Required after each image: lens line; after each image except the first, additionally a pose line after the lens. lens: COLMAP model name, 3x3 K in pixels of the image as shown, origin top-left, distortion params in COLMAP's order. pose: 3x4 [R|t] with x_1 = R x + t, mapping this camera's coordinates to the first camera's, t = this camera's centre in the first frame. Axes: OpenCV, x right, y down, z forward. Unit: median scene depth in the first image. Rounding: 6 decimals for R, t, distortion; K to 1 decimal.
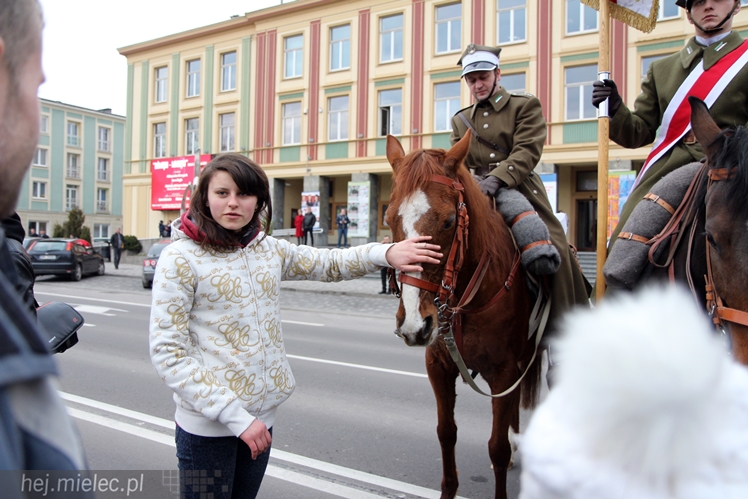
lens RADIAL K [[753.7, 0, 371.9], [0, 753.7, 248.7], [0, 0, 1]] dist [-0.005845, 0.000000]
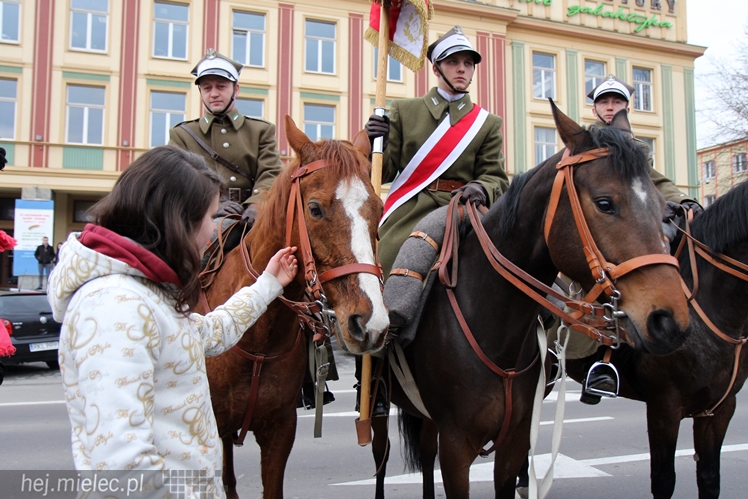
lens RADIAL K [[753.7, 0, 374.2], [0, 753.7, 245.6], [0, 0, 1]] dist [-0.005845, 0.000000]
pose [[0.529399, 0.018474, 0.848172, -0.491729], [0.023608, 0.999055, -0.036496, -0.010456], [-0.848044, 0.039344, 0.528462, 0.355510]]
